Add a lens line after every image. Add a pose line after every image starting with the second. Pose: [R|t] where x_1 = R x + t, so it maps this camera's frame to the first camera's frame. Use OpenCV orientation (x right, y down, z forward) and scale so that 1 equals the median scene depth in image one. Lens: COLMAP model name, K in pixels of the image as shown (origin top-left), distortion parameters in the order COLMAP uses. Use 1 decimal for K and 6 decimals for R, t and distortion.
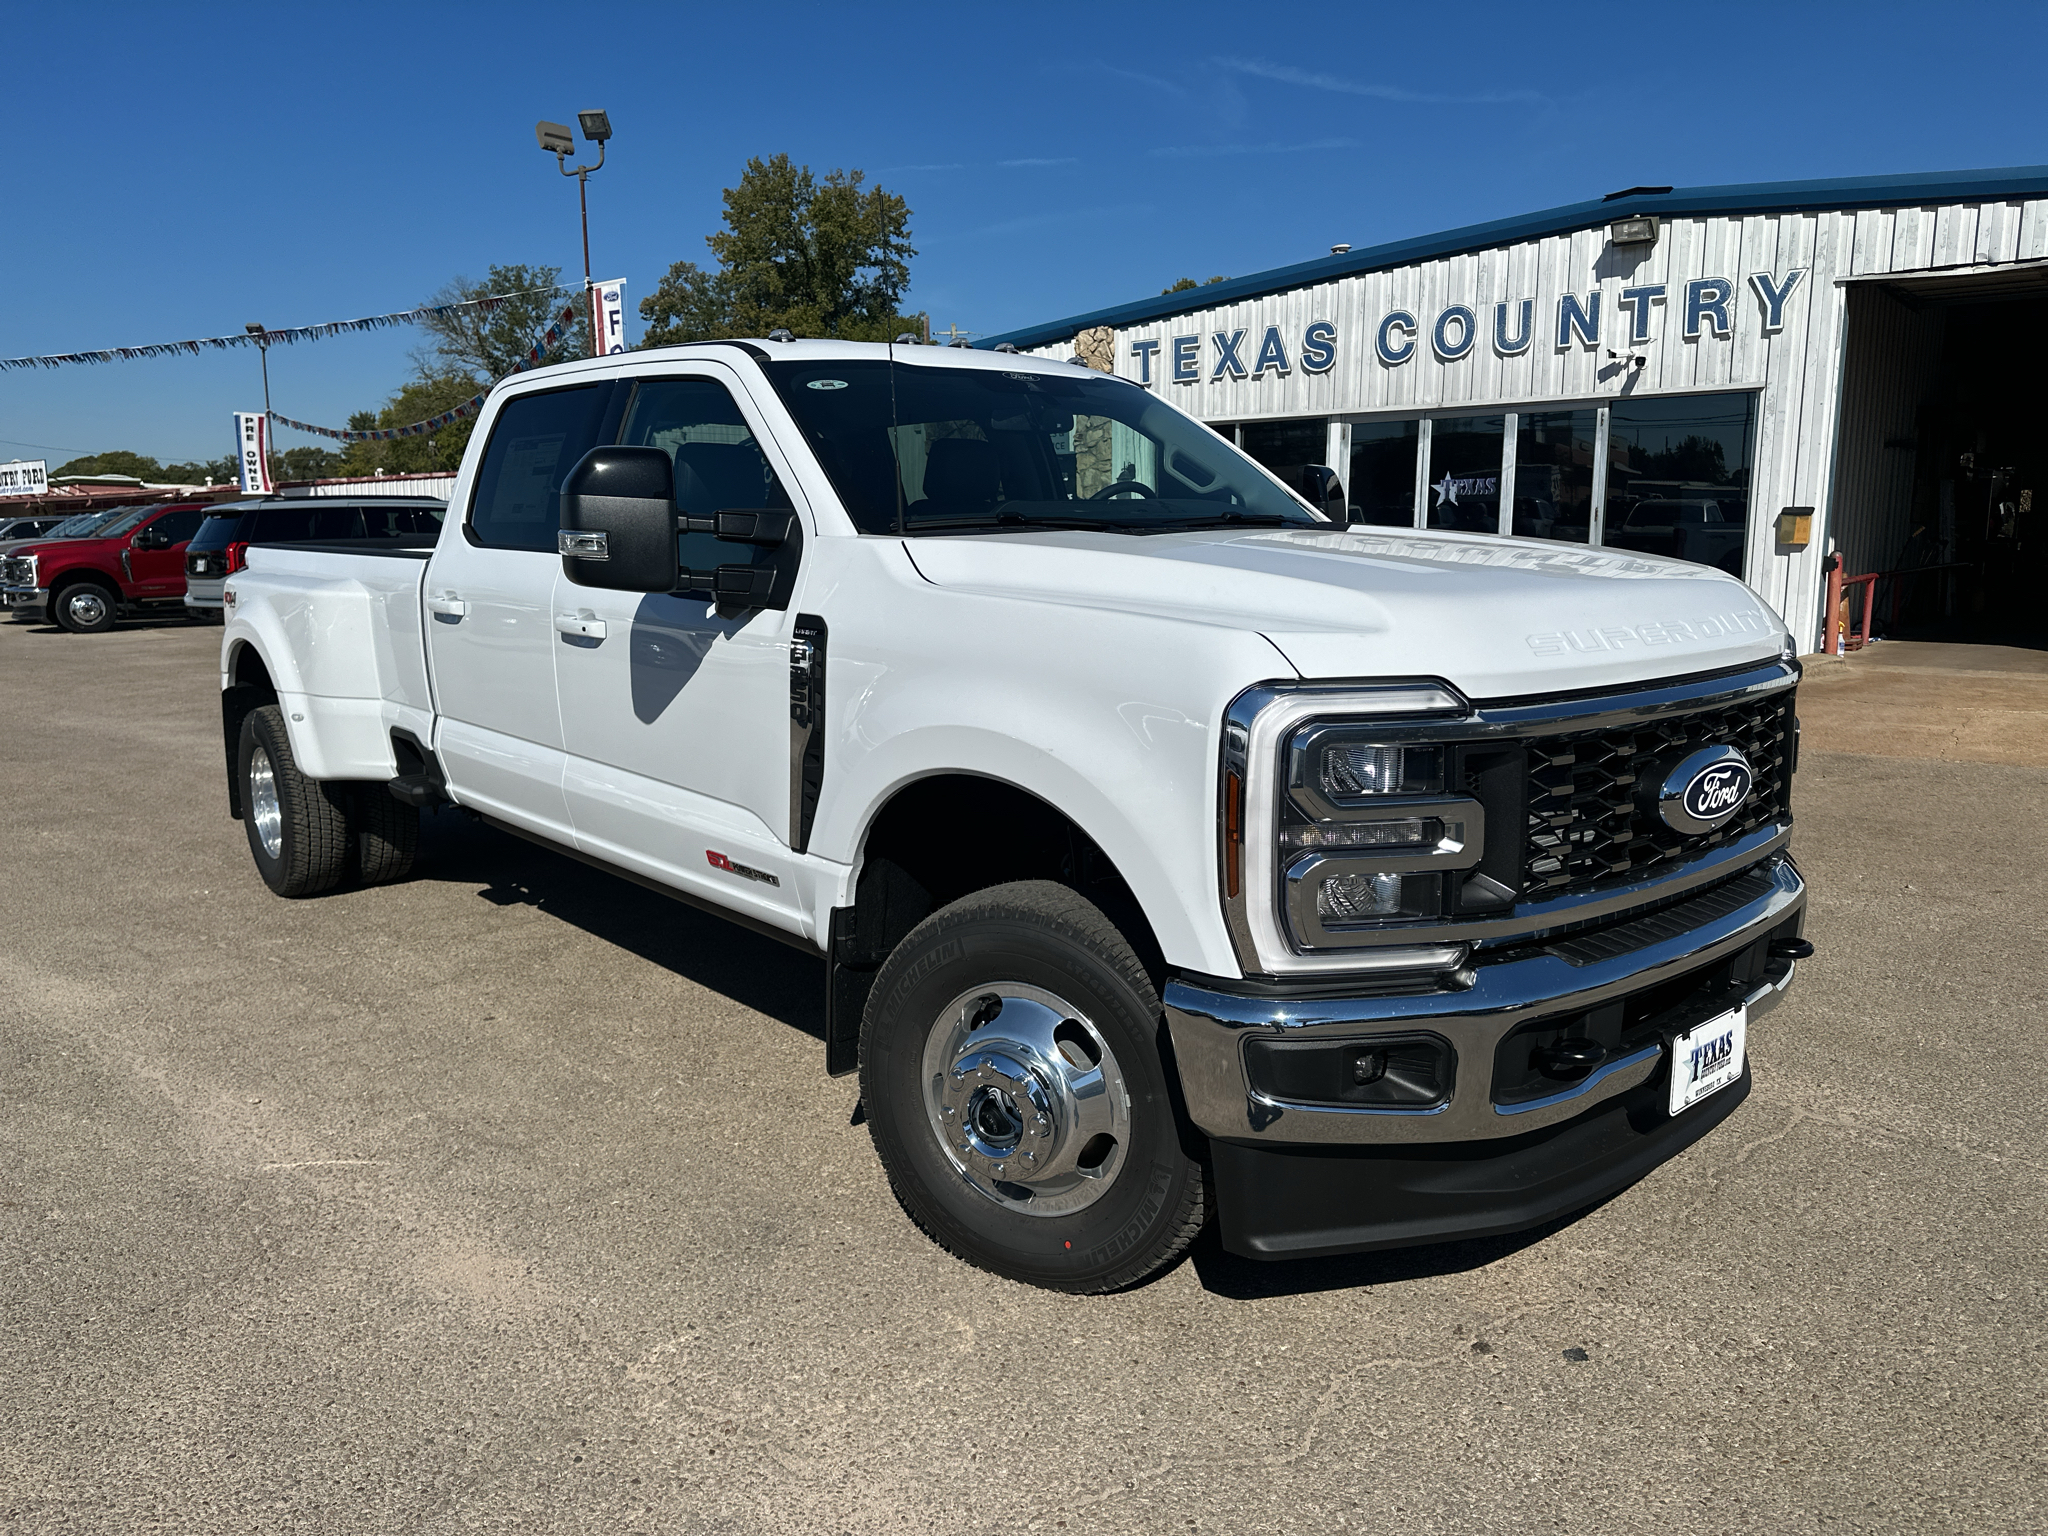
lens RADIAL K [[1498.7, 0, 1026.2], [0, 1498.7, 770.0], [0, 0, 1]] dist [0.018788, -0.034290]
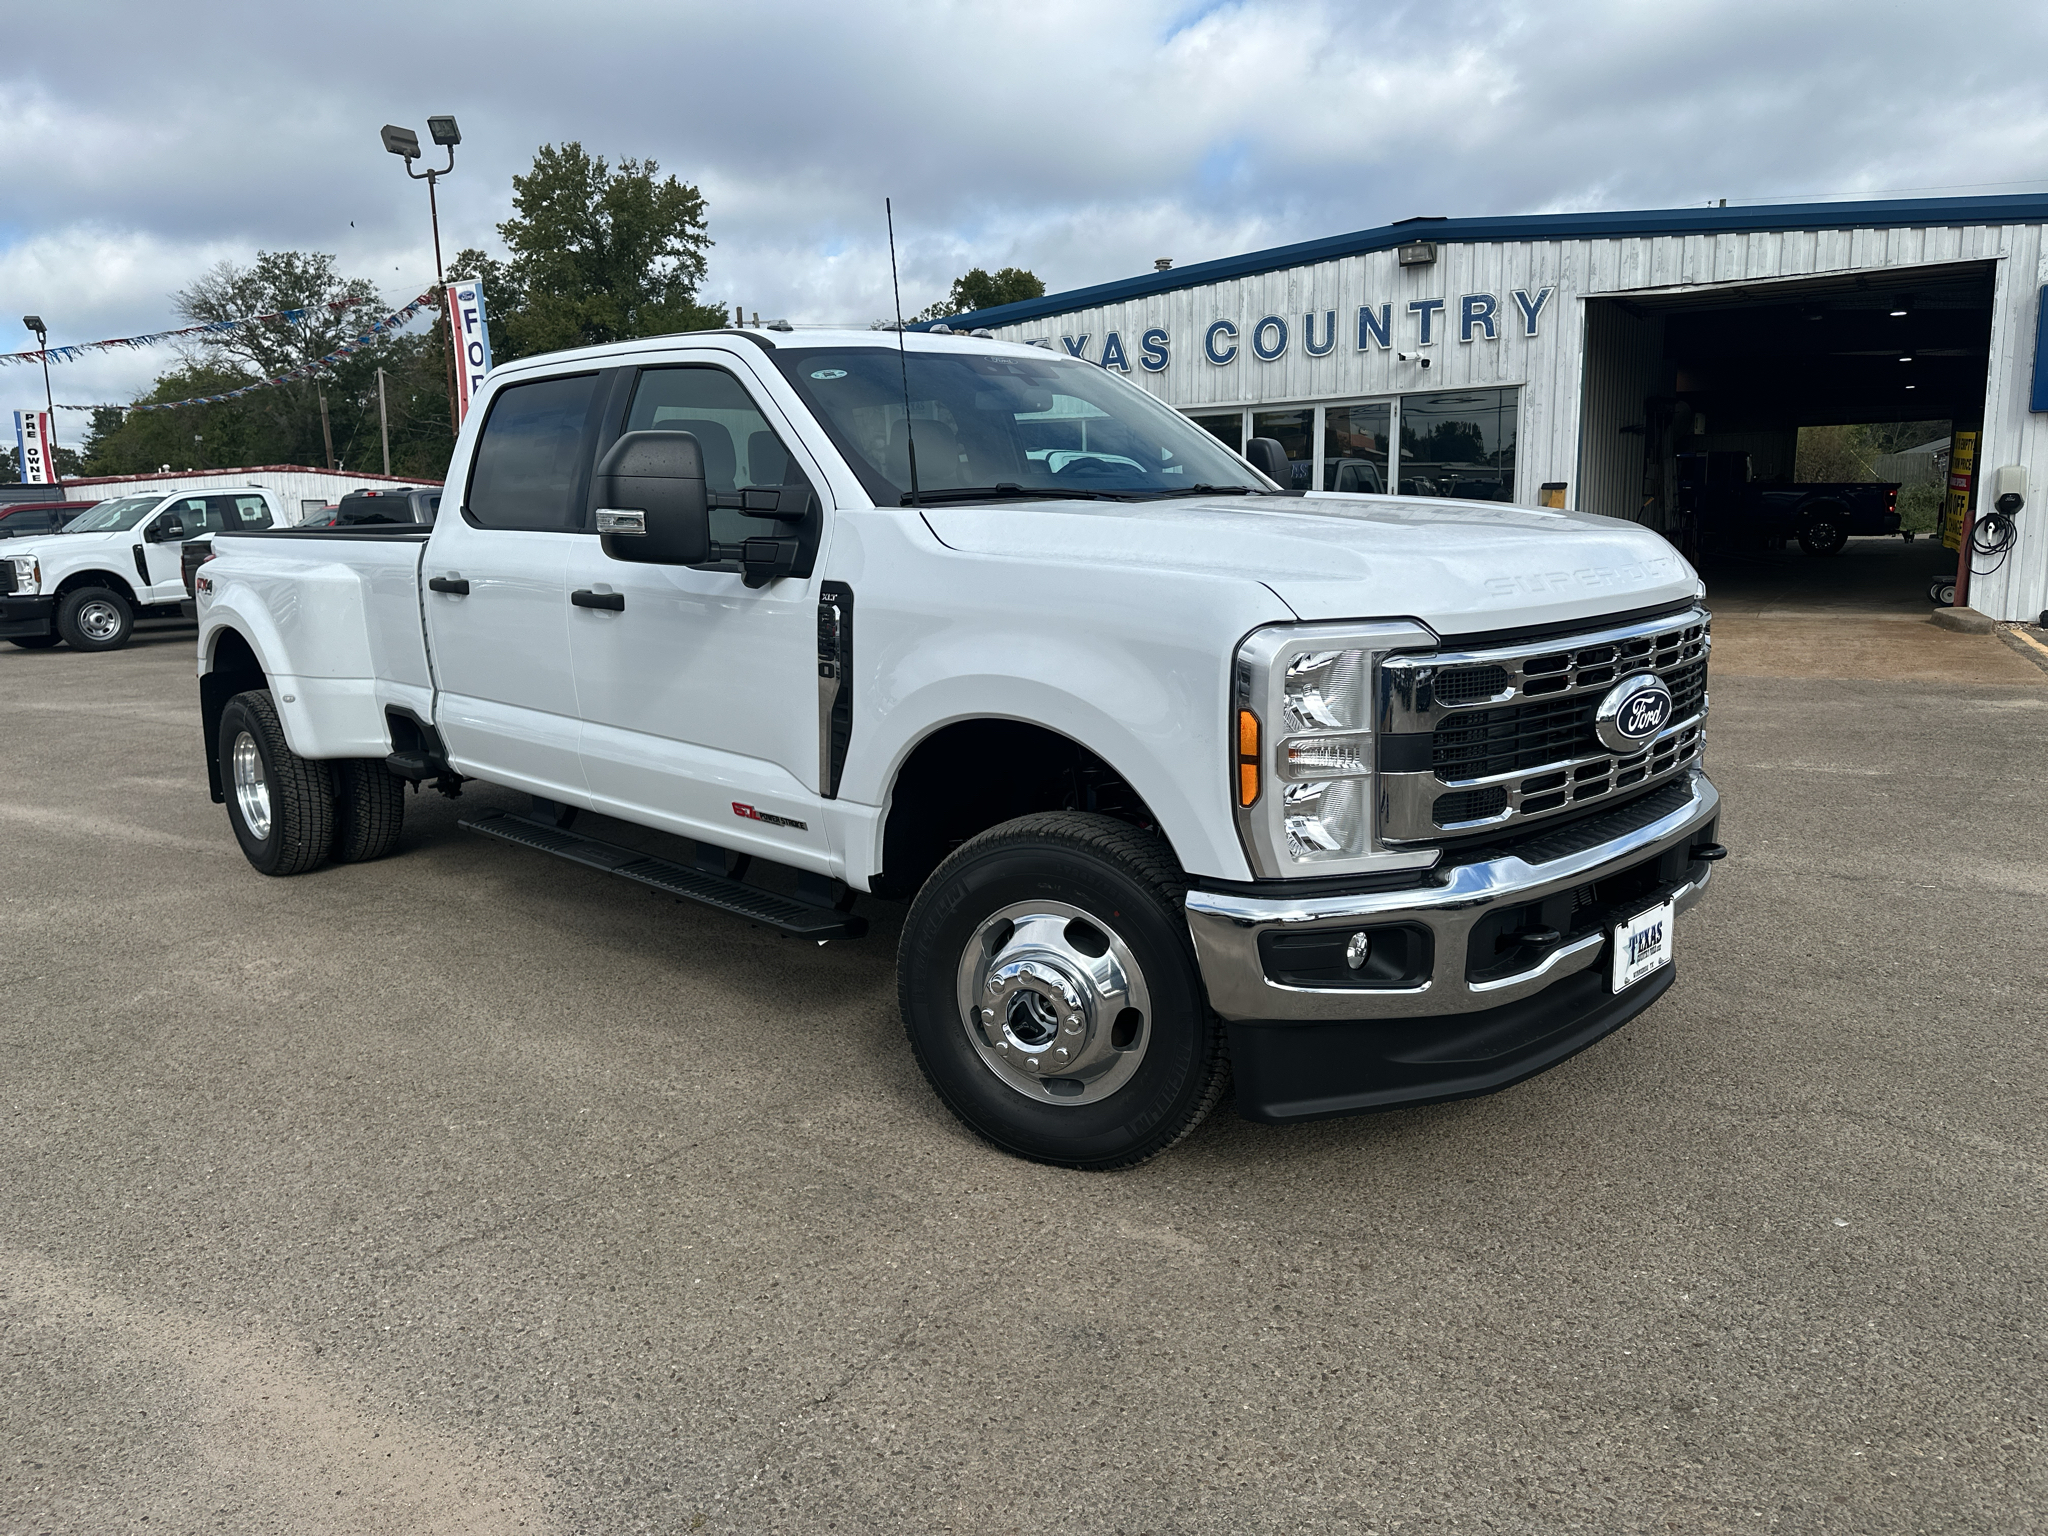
lens RADIAL K [[1498.7, 0, 1035.7], [0, 1498.7, 759.9], [0, 0, 1]] dist [0.018788, -0.034290]
pose [[0.989513, -0.039524, 0.138928, -0.067715], [0.039217, 0.999218, 0.004949, 0.022582], [-0.139015, 0.000552, 0.990290, -0.124016]]
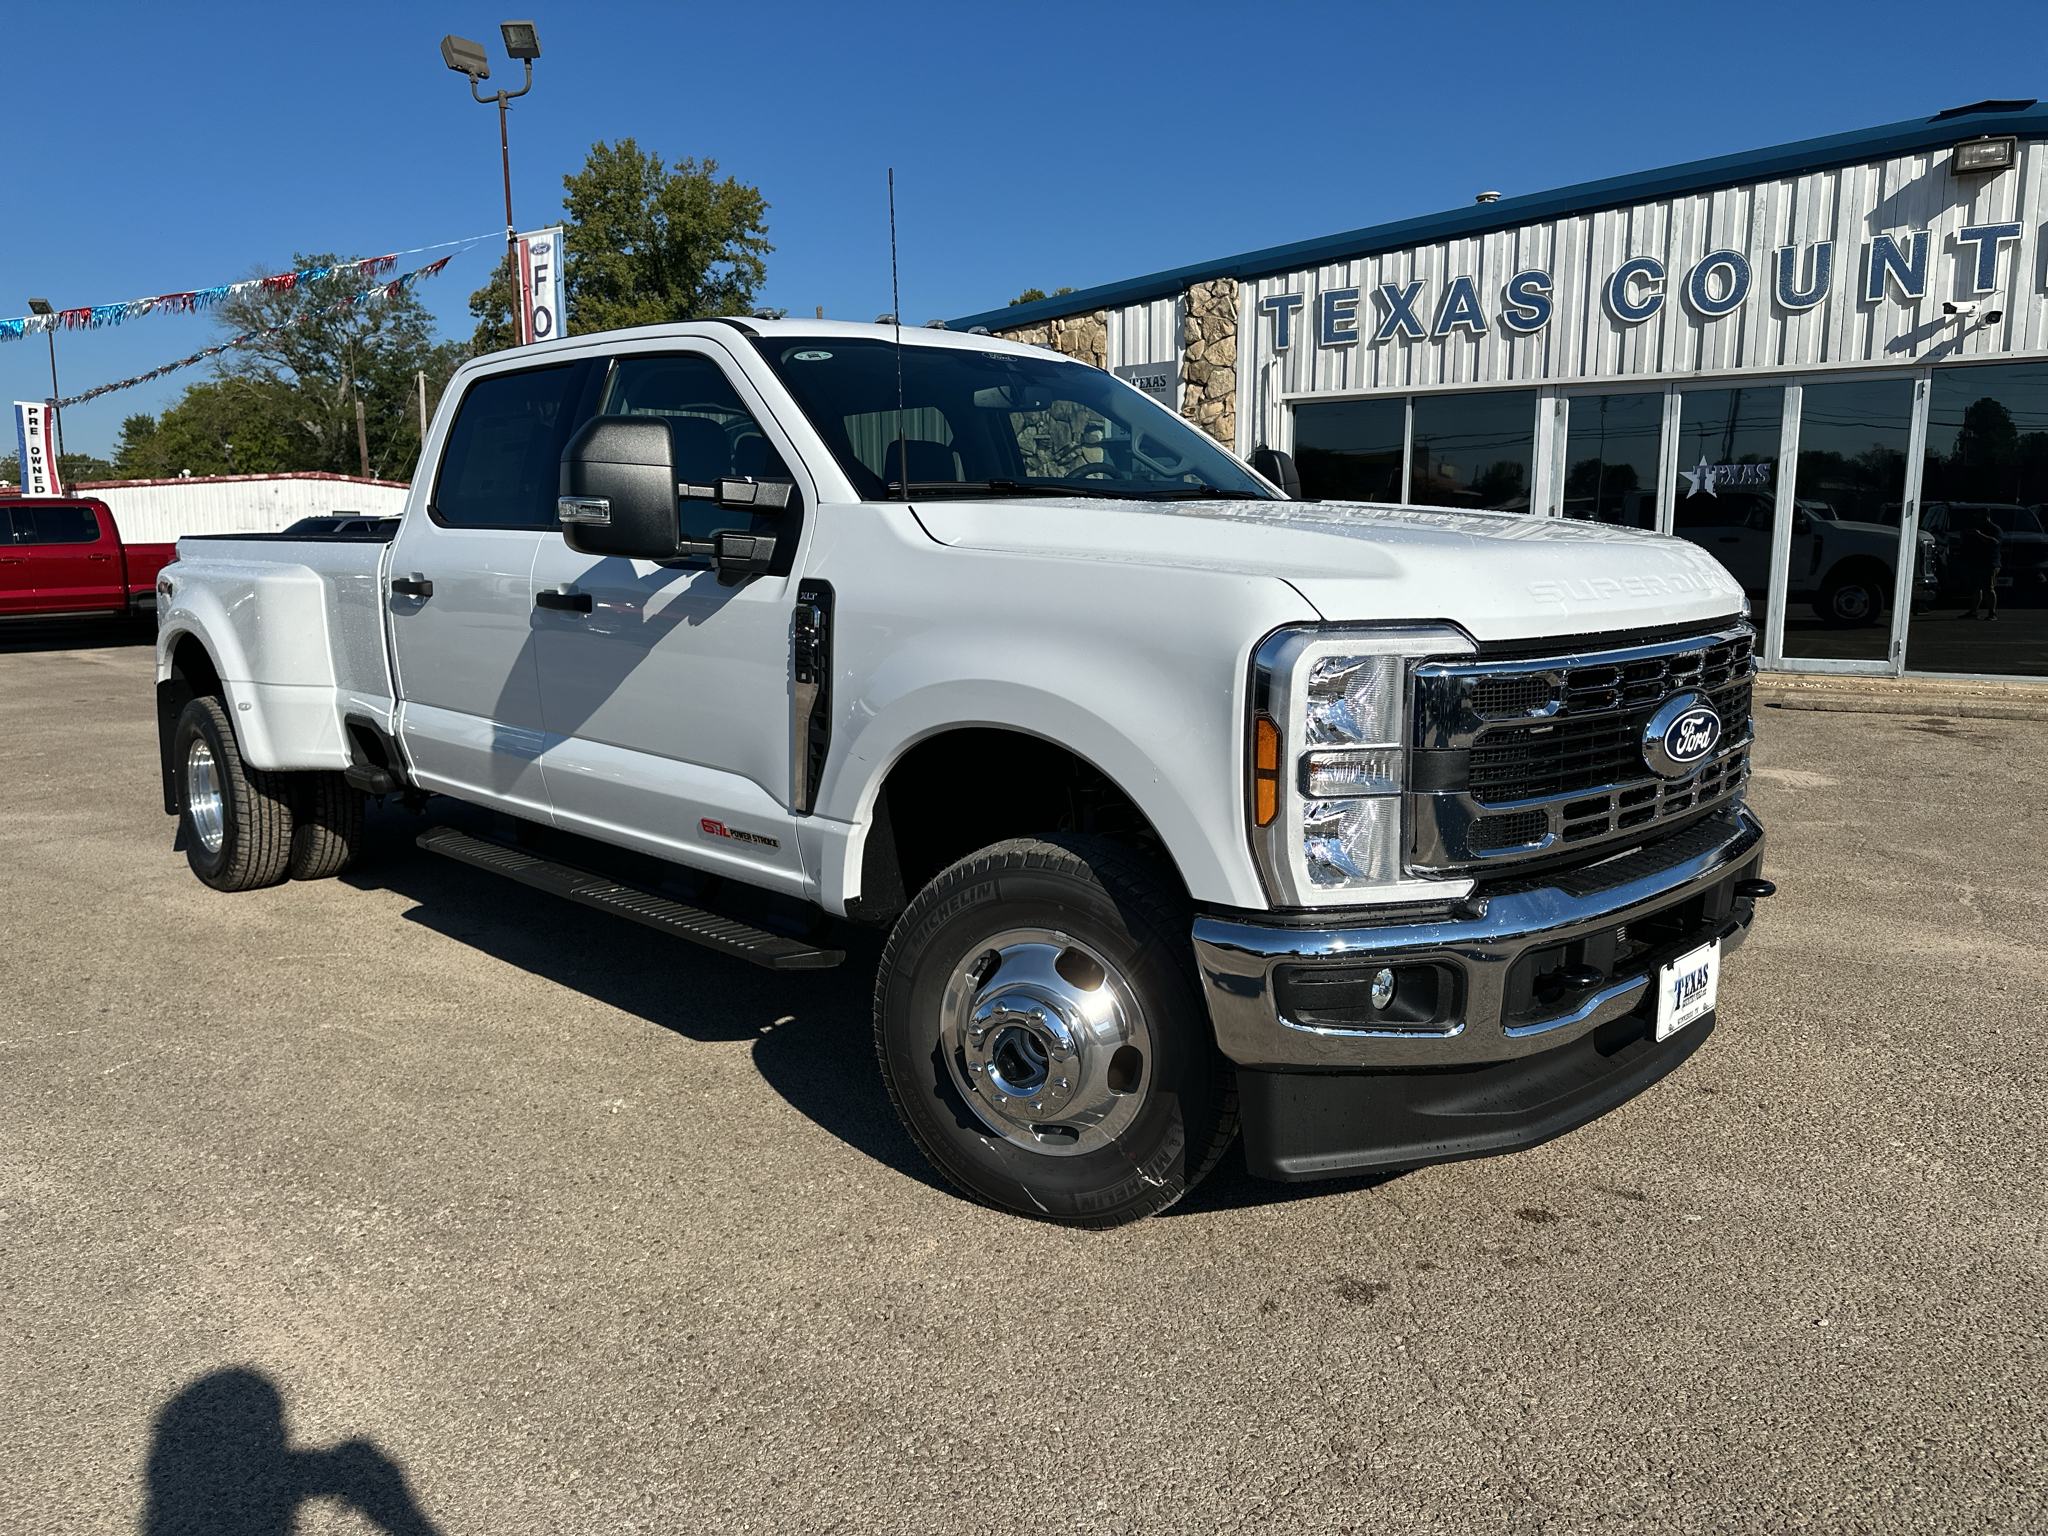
lens RADIAL K [[1498.7, 0, 1029.6], [0, 1498.7, 763.4], [0, 0, 1]] dist [0.018788, -0.034290]
pose [[0.992291, -0.016255, 0.122858, -0.179312], [0.017936, 0.999760, -0.012587, -0.028580], [-0.122624, 0.014694, 0.992344, 0.238415]]
